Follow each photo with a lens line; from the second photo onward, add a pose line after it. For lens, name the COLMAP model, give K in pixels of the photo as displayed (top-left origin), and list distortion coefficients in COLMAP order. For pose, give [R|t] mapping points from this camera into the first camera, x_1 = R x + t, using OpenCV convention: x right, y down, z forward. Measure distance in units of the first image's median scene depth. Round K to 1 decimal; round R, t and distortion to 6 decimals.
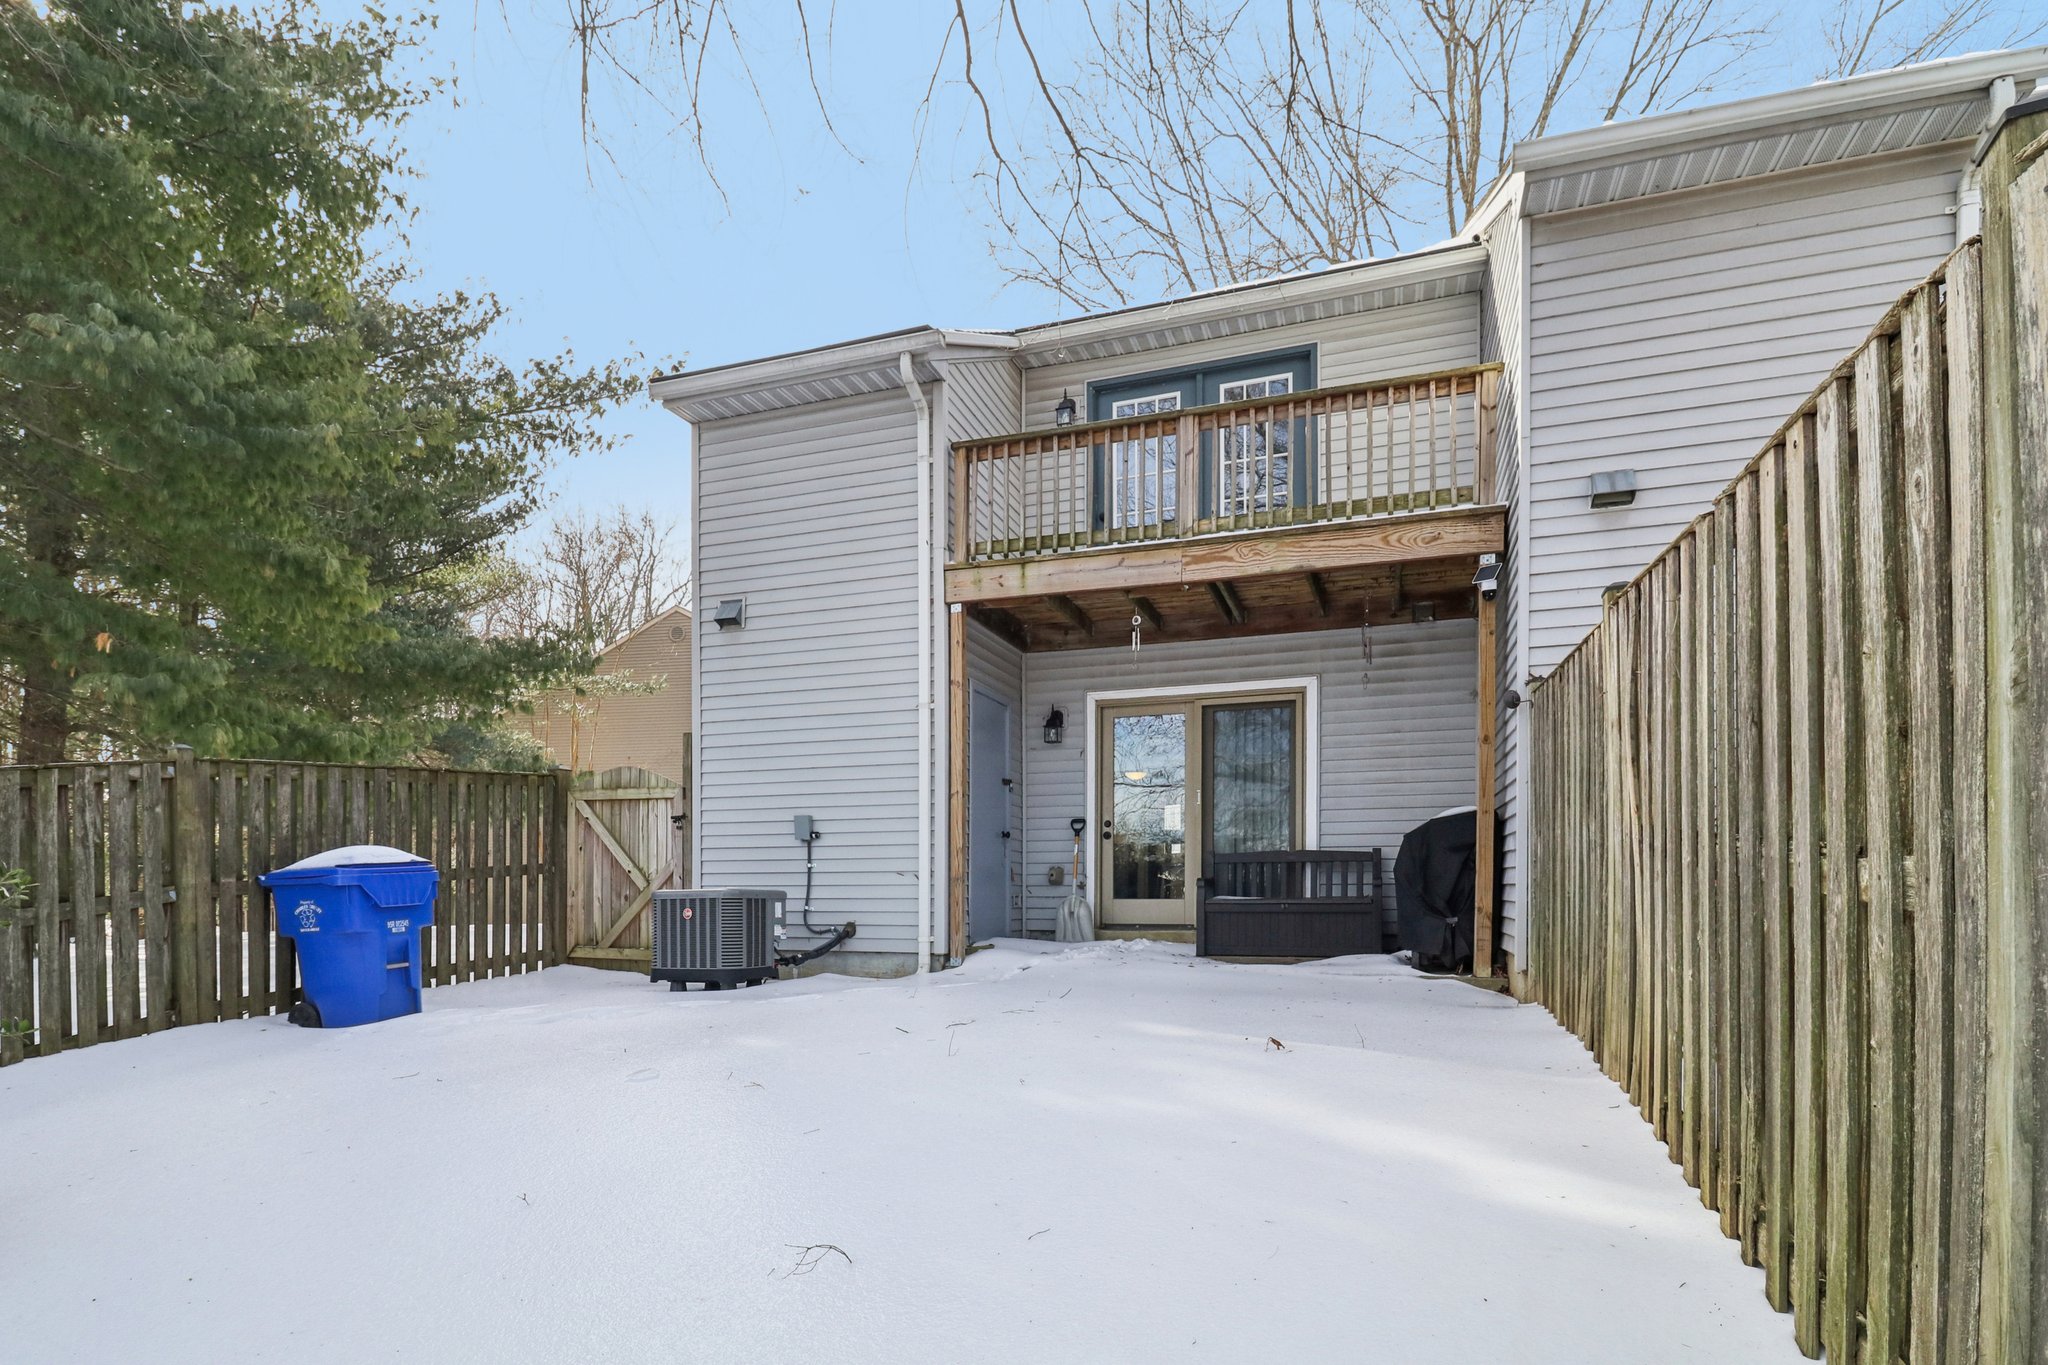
lens RADIAL K [[959.0, 0, 1010.6], [0, 959.0, 666.3], [0, 0, 1]] dist [0.001579, -0.013639]
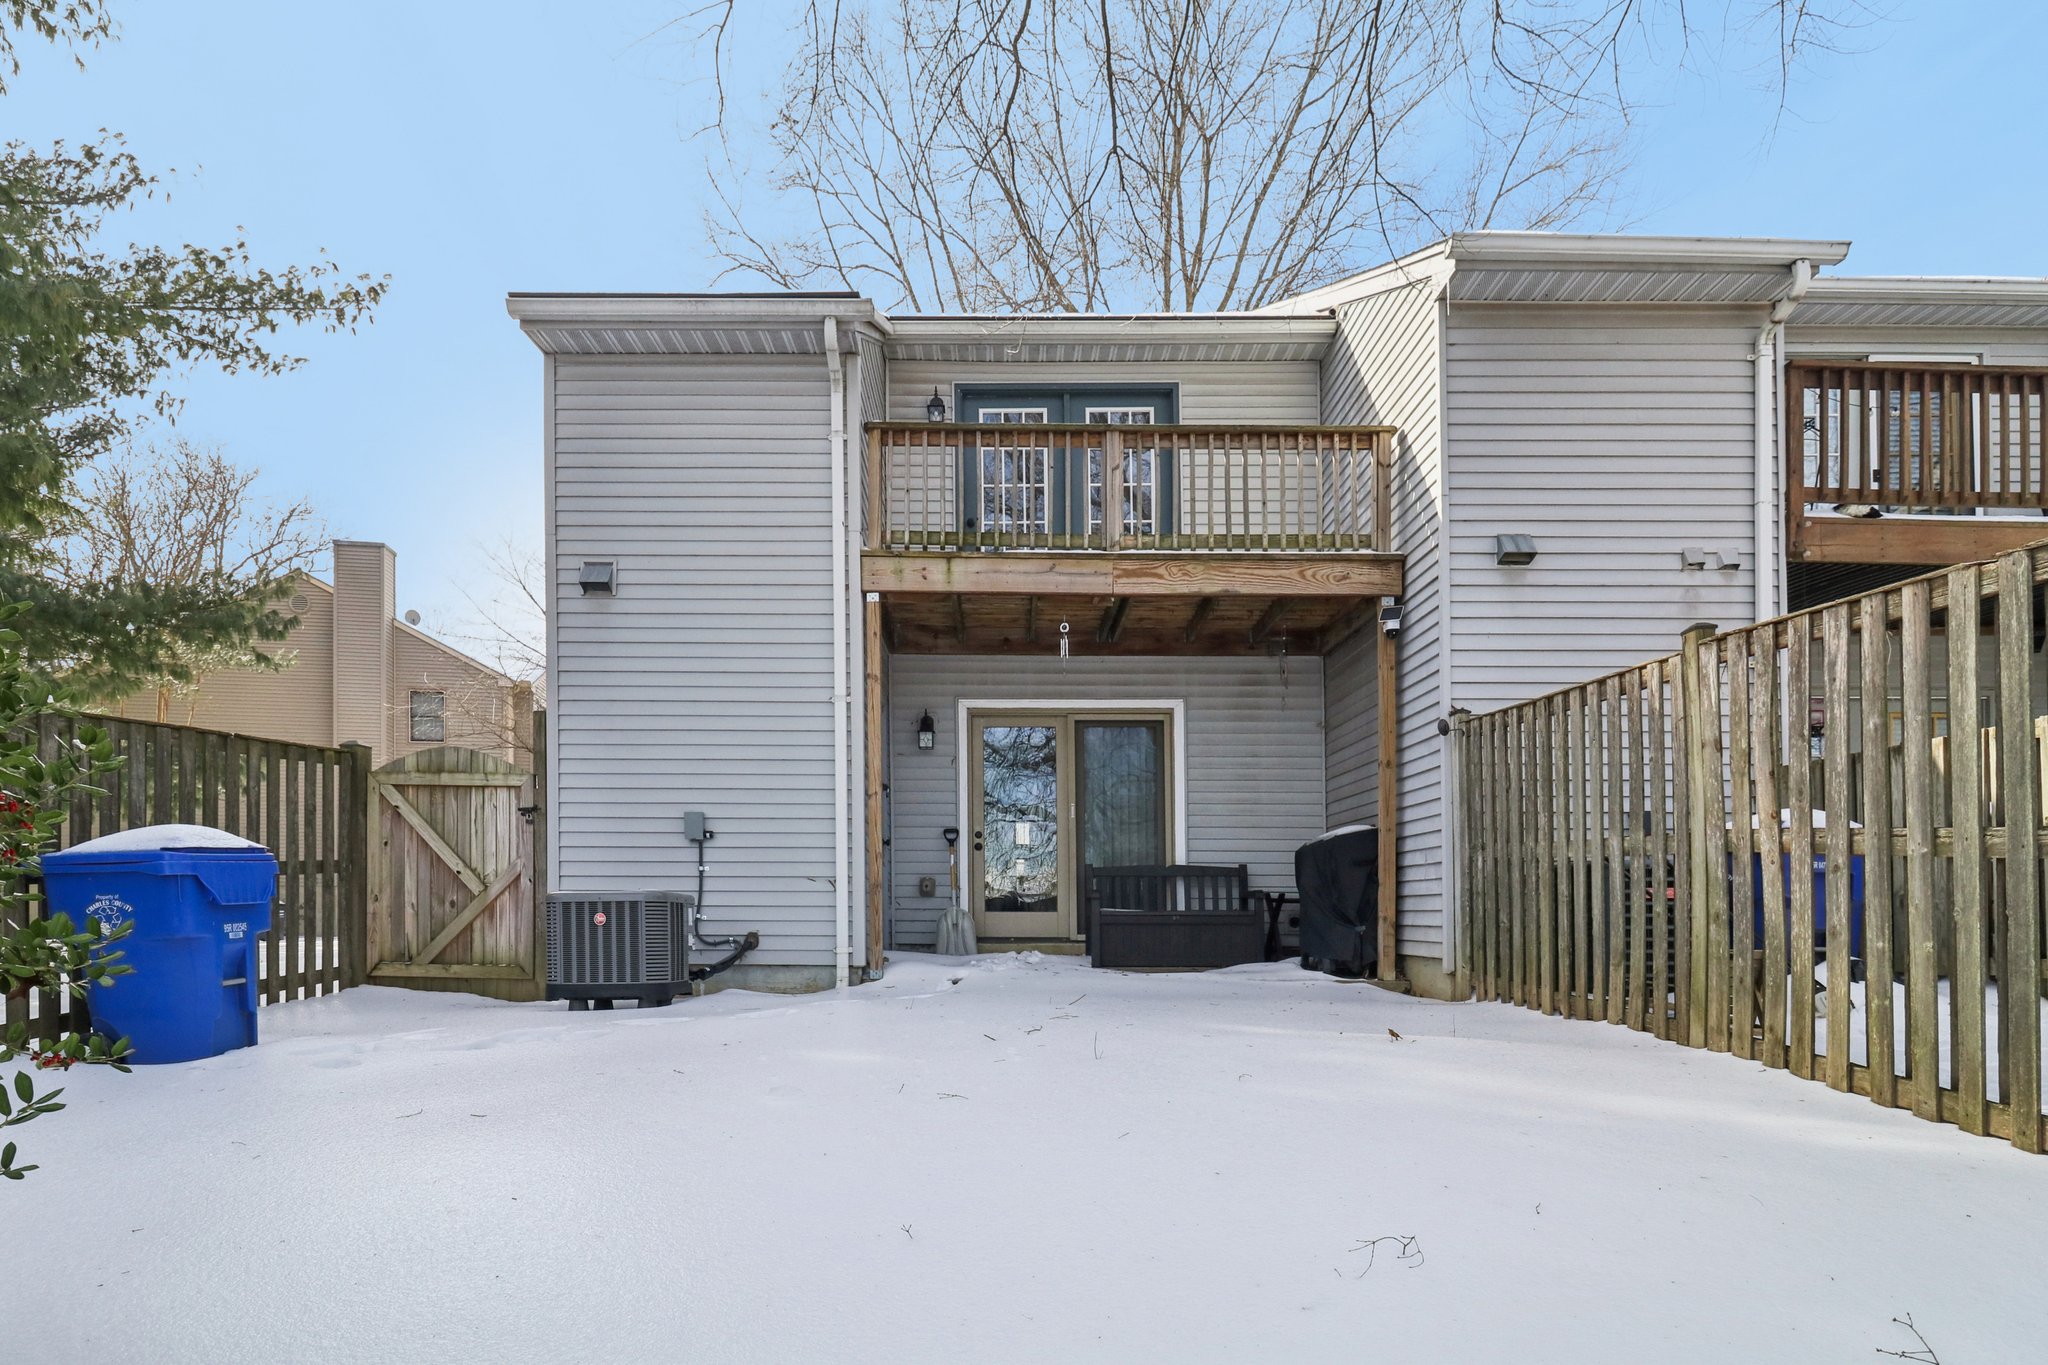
lens RADIAL K [[976.3, 0, 1022.1], [0, 976.3, 676.1], [0, 0, 1]] dist [-0.000851, -0.011023]
pose [[0.951555, 0.078718, 0.297232, -0.192526], [-0.075908, 0.996894, -0.021004, 0.024536], [-0.297962, -0.002576, 0.954574, 0.046936]]
